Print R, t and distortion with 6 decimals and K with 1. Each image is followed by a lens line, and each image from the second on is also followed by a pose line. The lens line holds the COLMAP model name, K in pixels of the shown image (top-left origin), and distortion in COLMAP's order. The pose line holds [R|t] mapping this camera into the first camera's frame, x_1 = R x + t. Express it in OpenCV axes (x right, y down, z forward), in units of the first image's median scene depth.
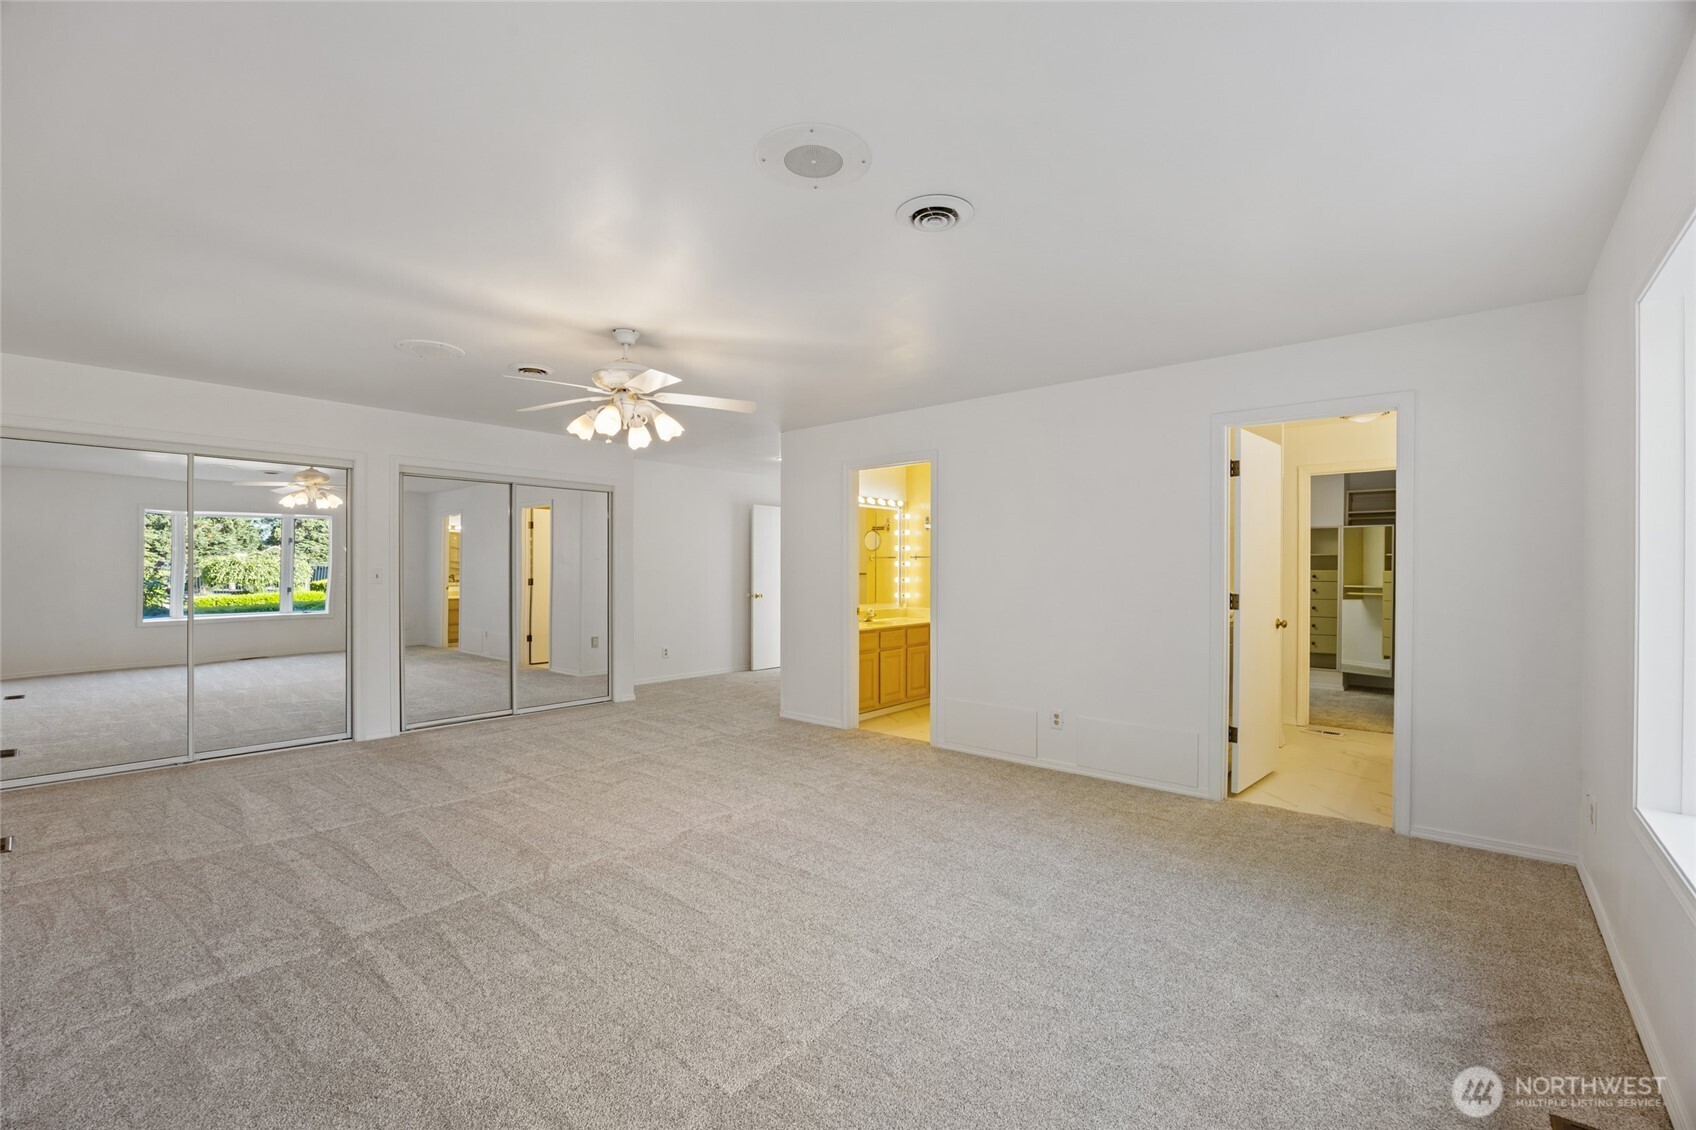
lens RADIAL K [[729.7, 0, 848.9], [0, 729.7, 569.2], [0, 0, 1]] dist [-0.010598, -0.000109]
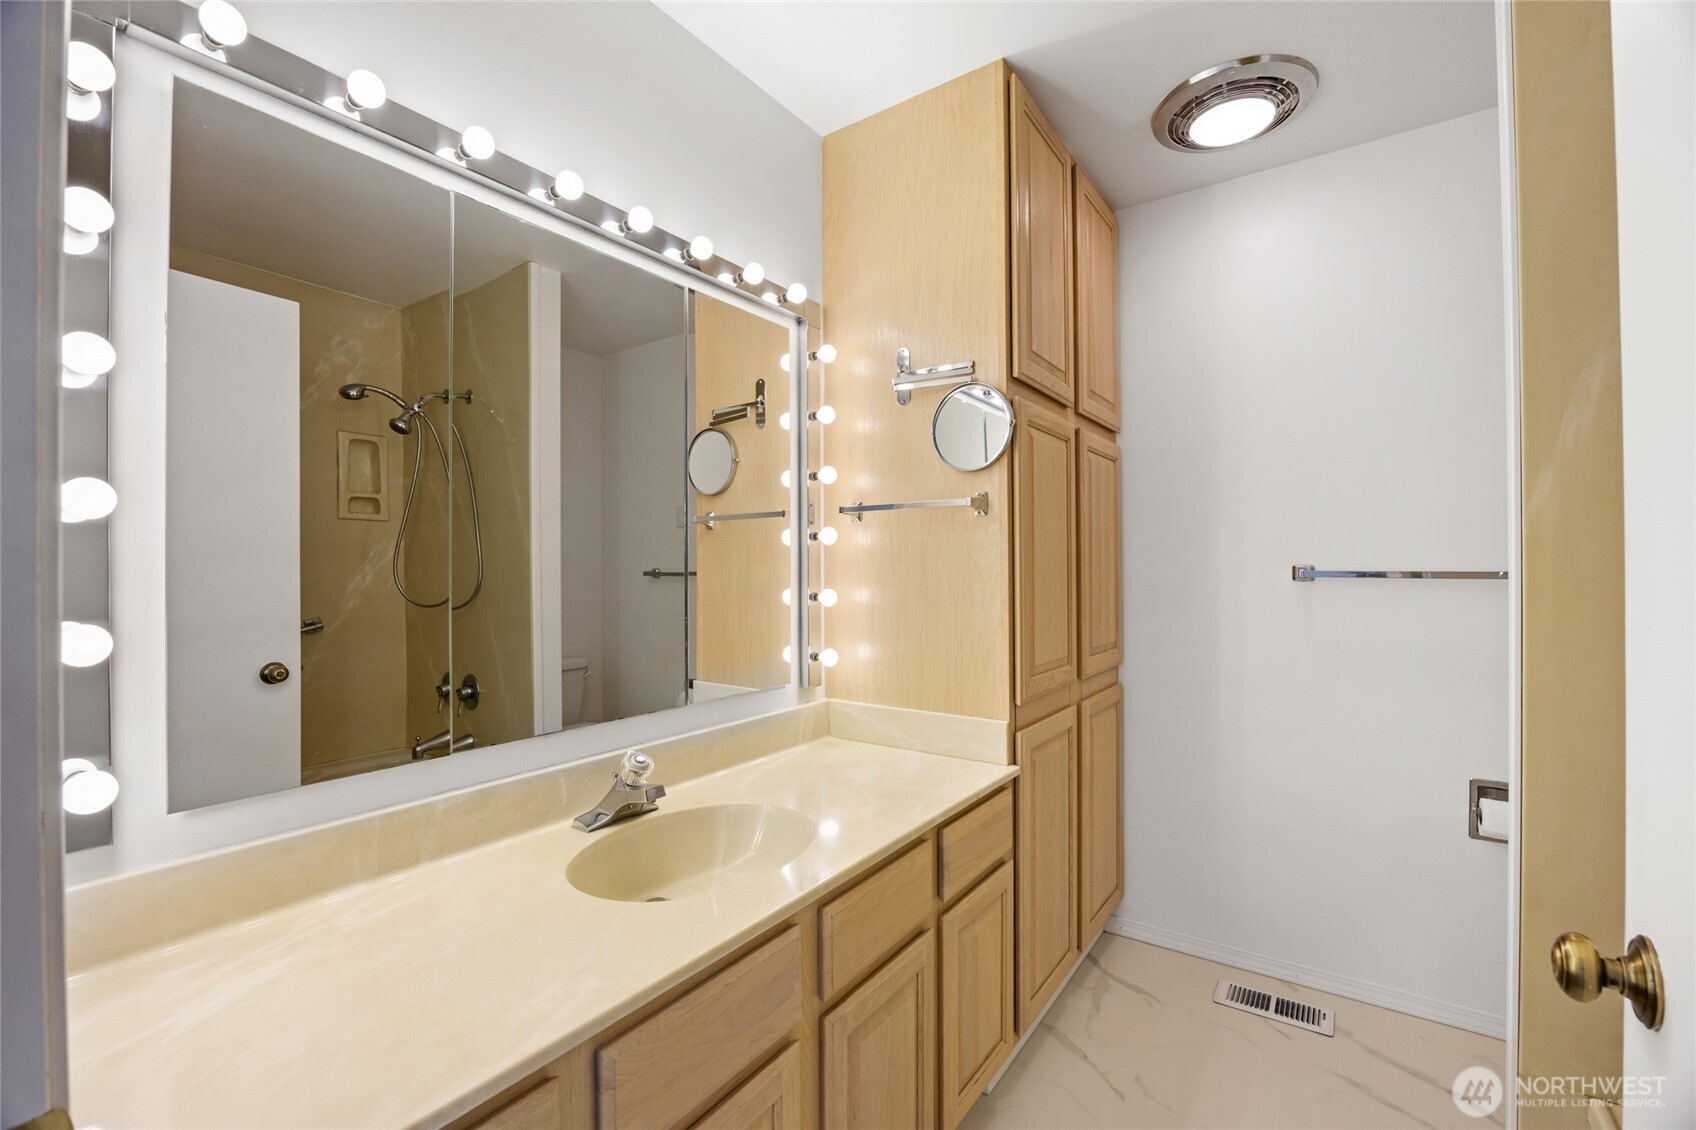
lens RADIAL K [[729.7, 0, 848.6], [0, 729.7, 563.5], [0, 0, 1]] dist [-0.010598, -0.000109]
pose [[0.995868, -0.008194, 0.090438, 0.063473], [0.008317, 0.999965, -0.000977, 0.002726], [-0.090427, 0.001725, 0.995902, 0.734042]]
